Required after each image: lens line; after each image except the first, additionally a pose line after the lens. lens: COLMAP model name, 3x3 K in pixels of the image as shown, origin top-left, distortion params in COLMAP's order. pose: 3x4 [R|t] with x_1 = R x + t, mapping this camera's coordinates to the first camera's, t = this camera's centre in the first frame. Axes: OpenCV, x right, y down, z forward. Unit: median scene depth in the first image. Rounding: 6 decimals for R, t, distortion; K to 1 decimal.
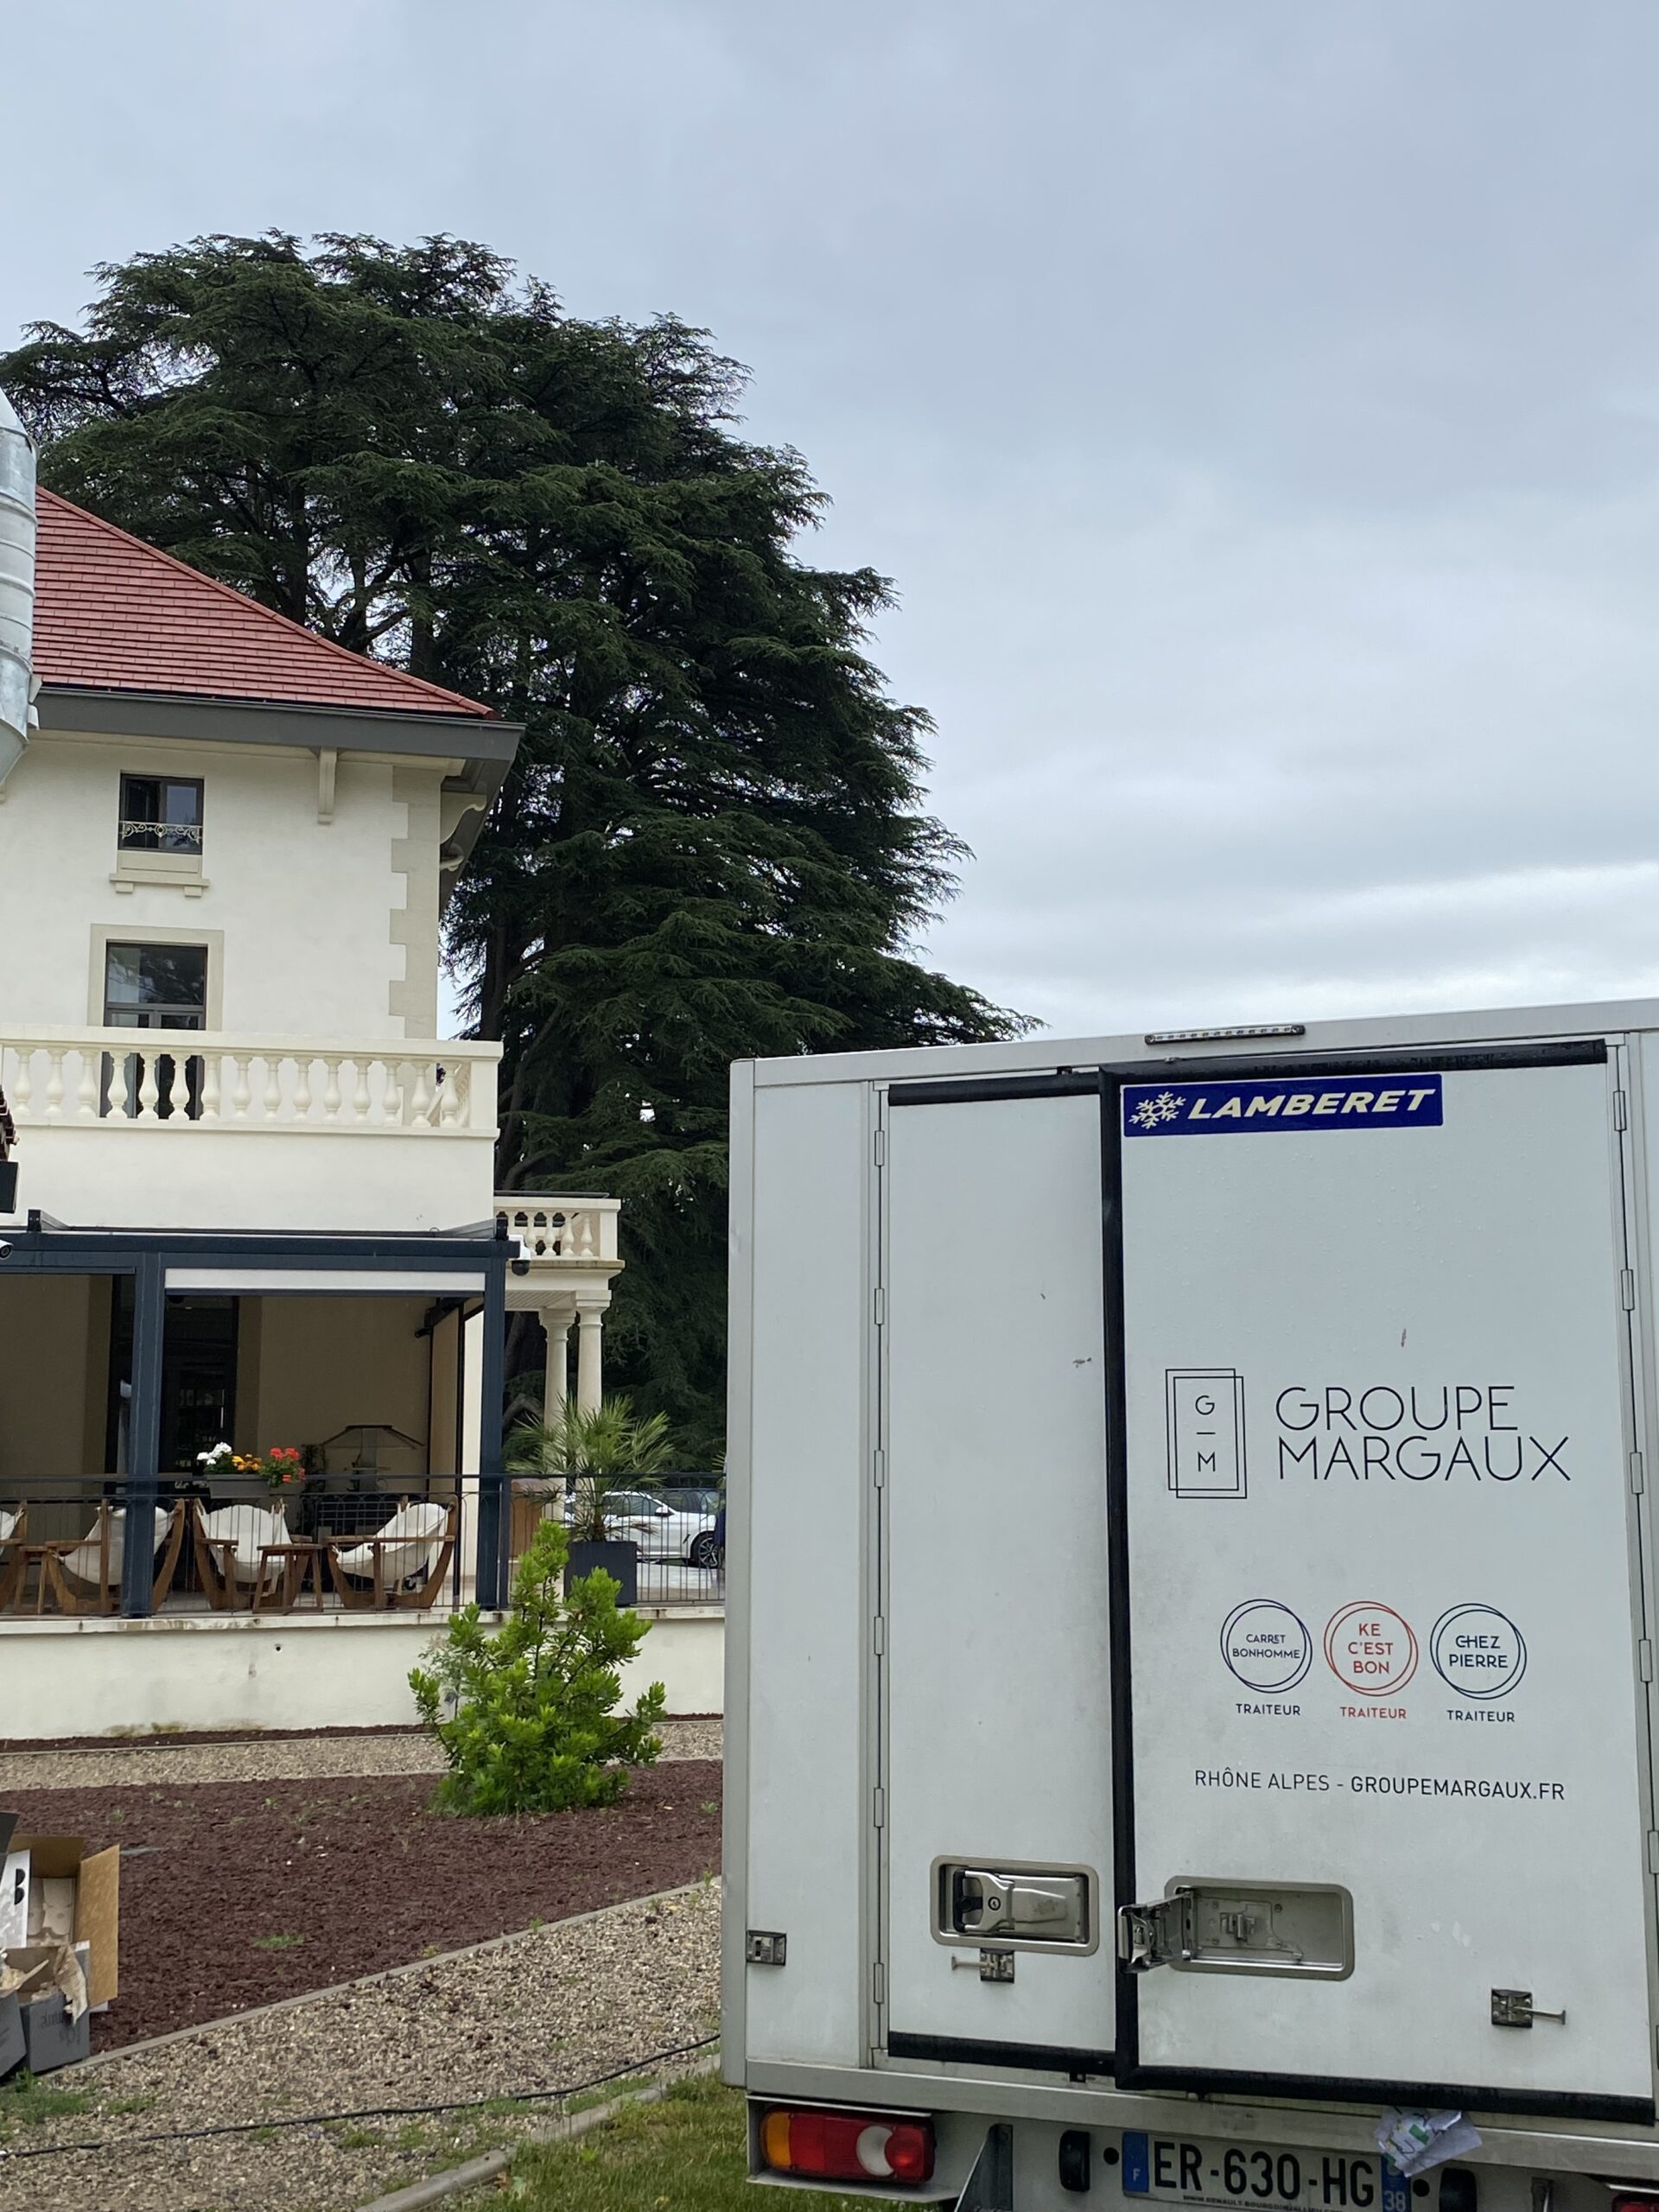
lens RADIAL K [[2583.2, 0, 829.5], [0, 2583.2, 1106.0], [0, 0, 1]] dist [0.011541, -0.026817]
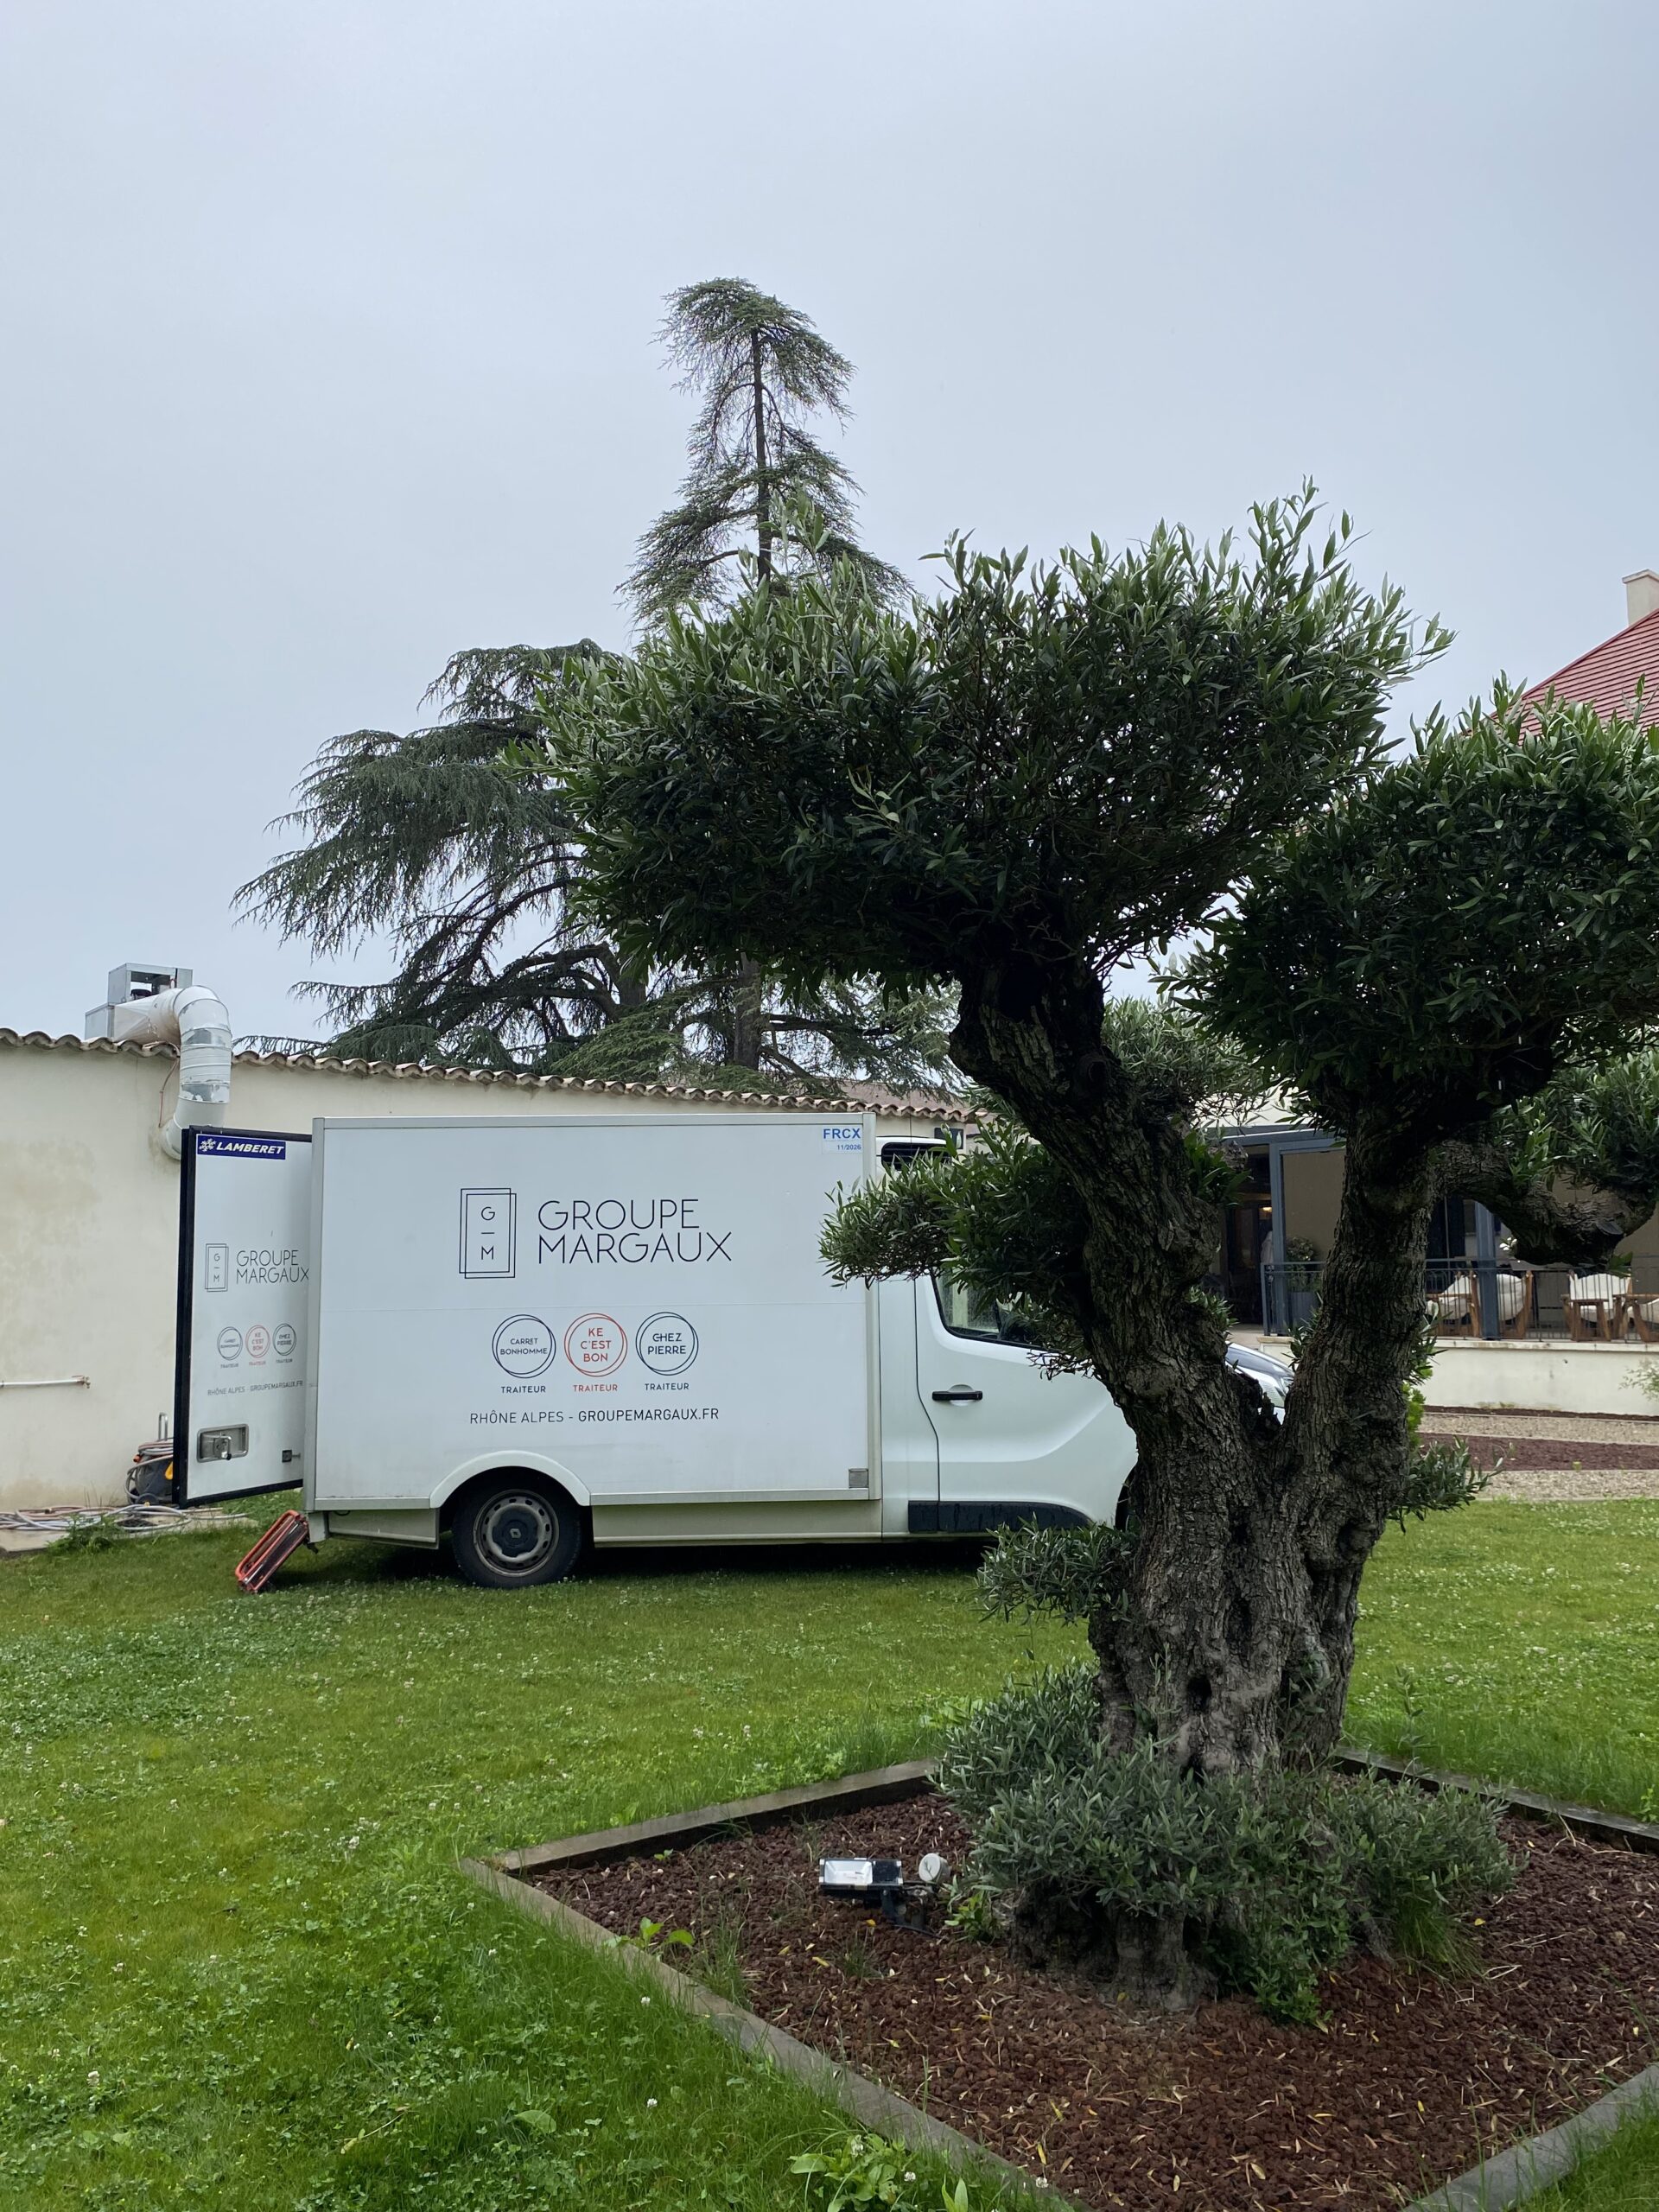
lens RADIAL K [[1680.3, 0, 828.5], [0, 1680.3, 1096.5], [0, 0, 1]] dist [0.006259, -0.016370]
pose [[0.417143, -0.101298, -0.903178, 0.559865], [0.145895, 0.988345, -0.043467, 0.024332], [0.897054, -0.113638, 0.427060, 0.156659]]
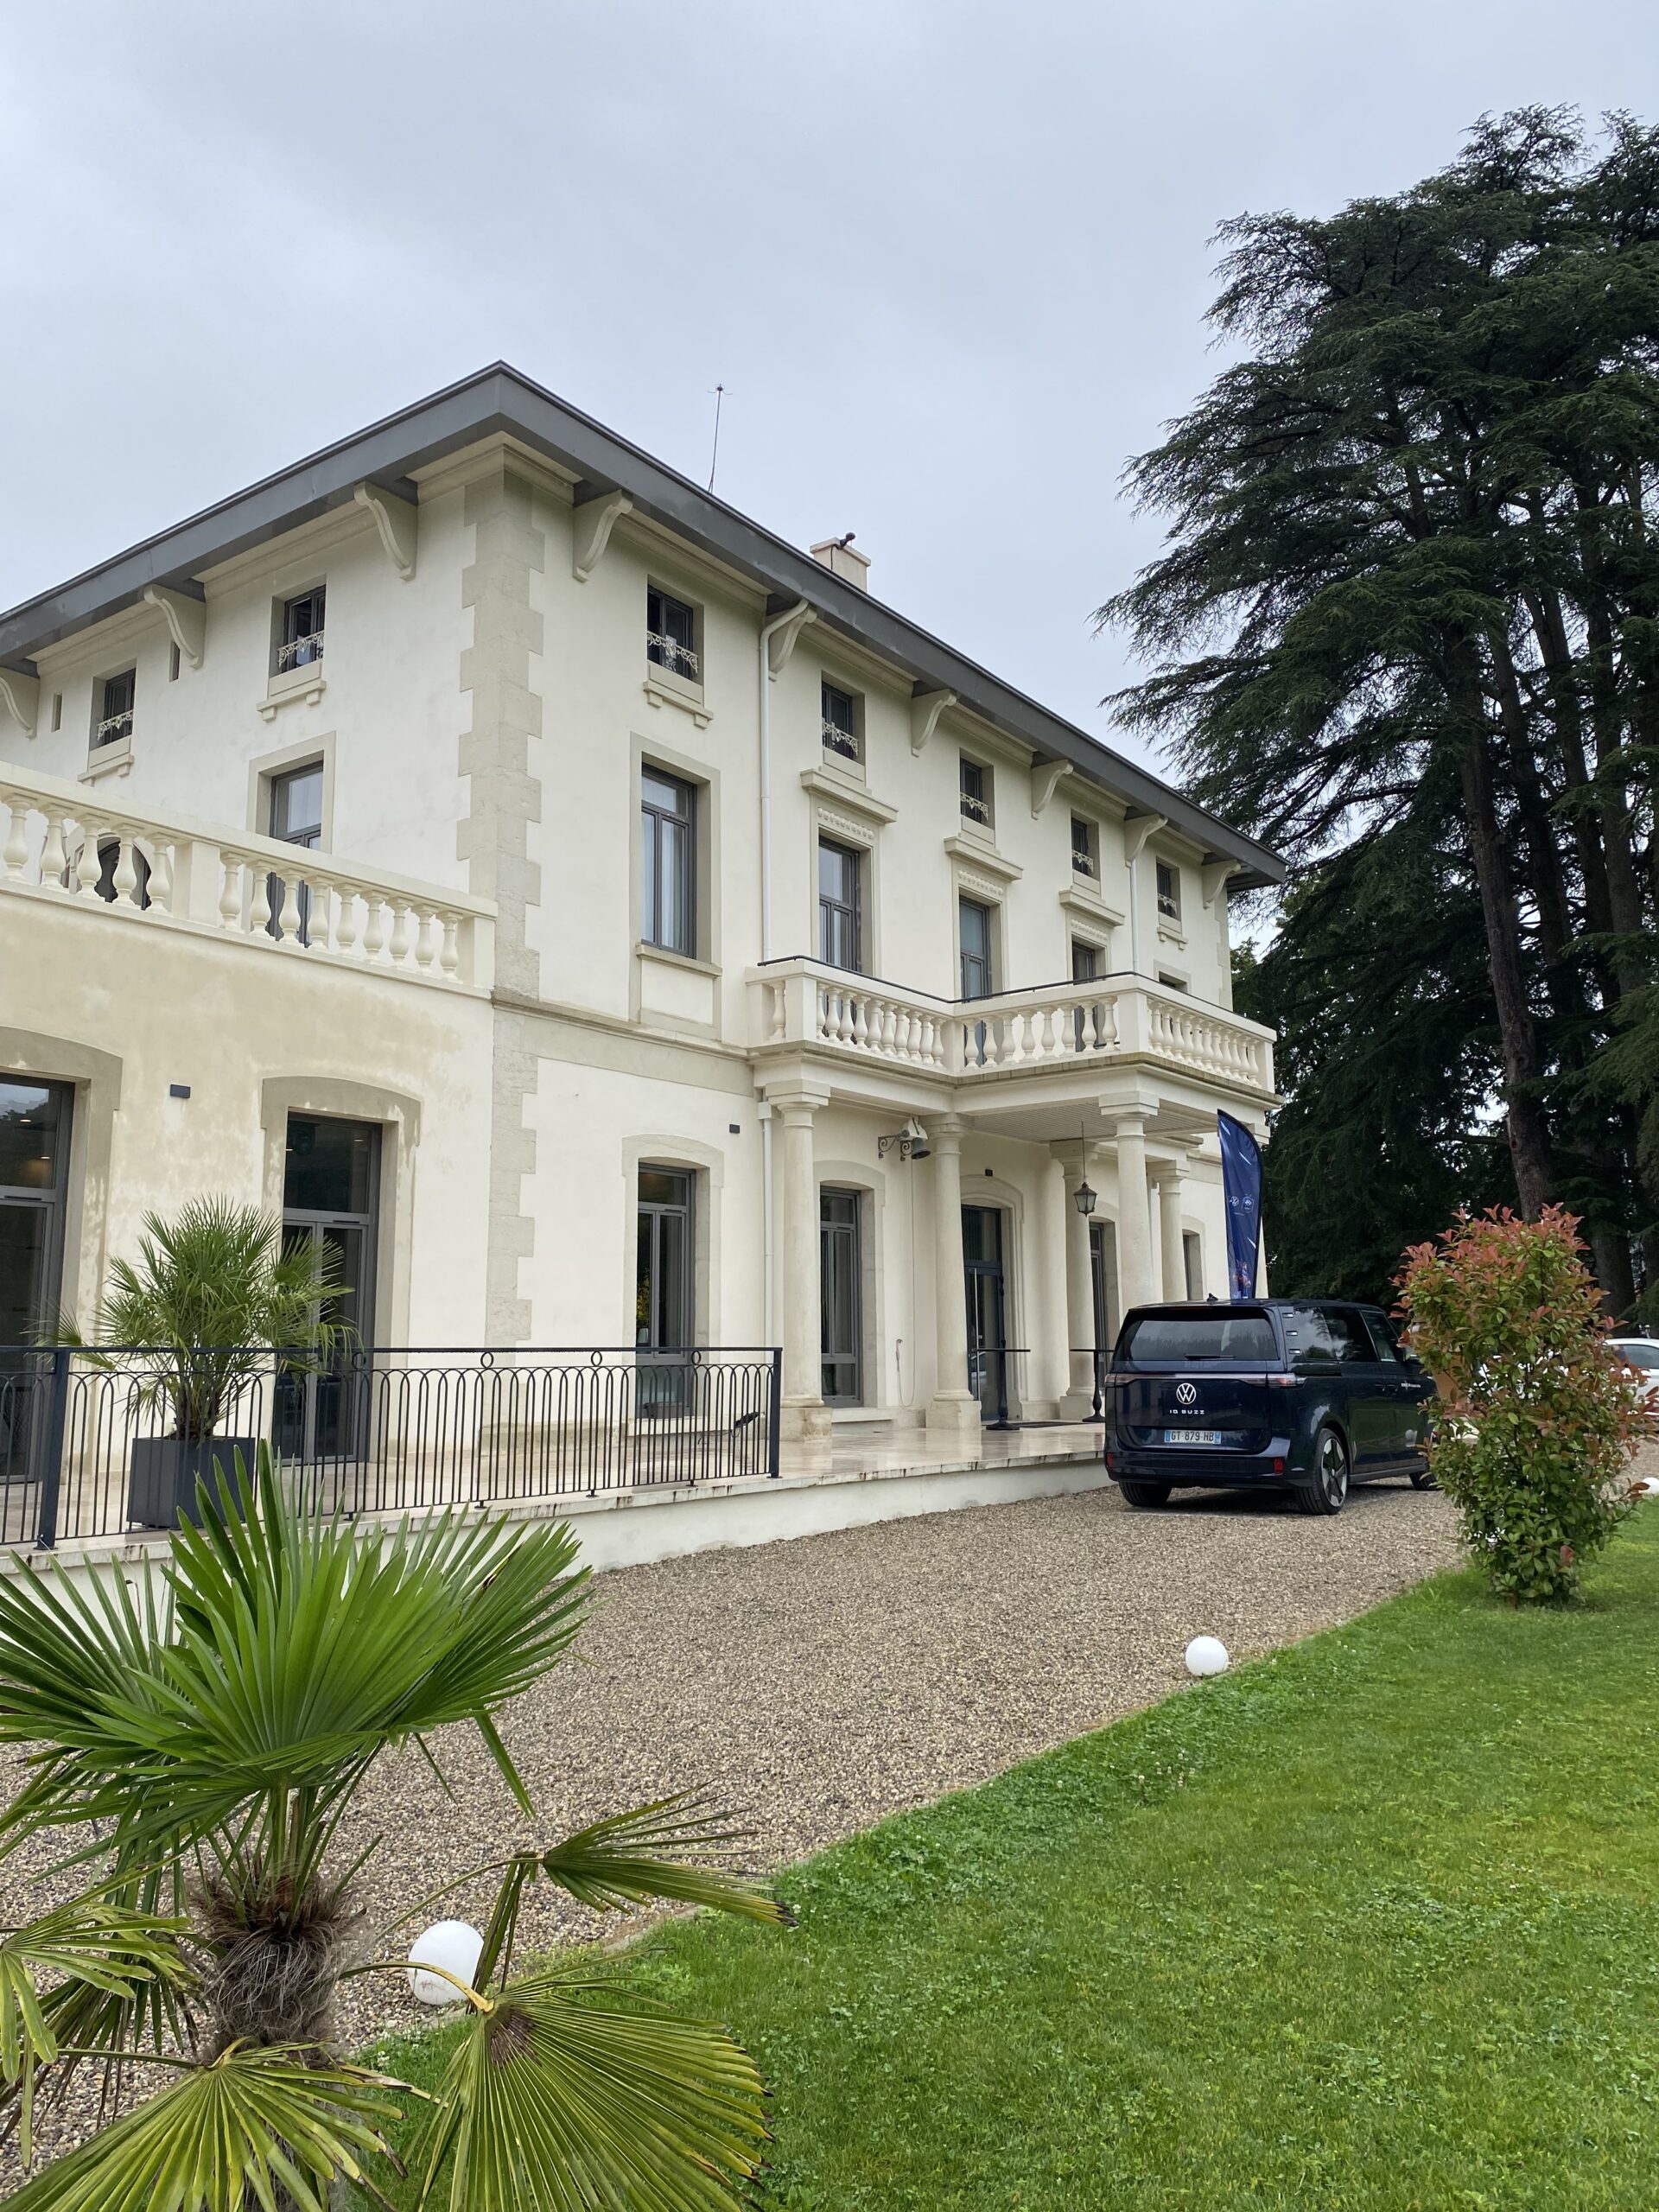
lens RADIAL K [[1645.4, 0, 849.4], [0, 1645.4, 1098.2], [0, 0, 1]] dist [0.069260, -0.032667]
pose [[0.654491, -0.122337, -0.746106, 0.506566], [0.127435, 0.990554, -0.050631, 0.187915], [0.745253, -0.061942, 0.663899, 1.261301]]
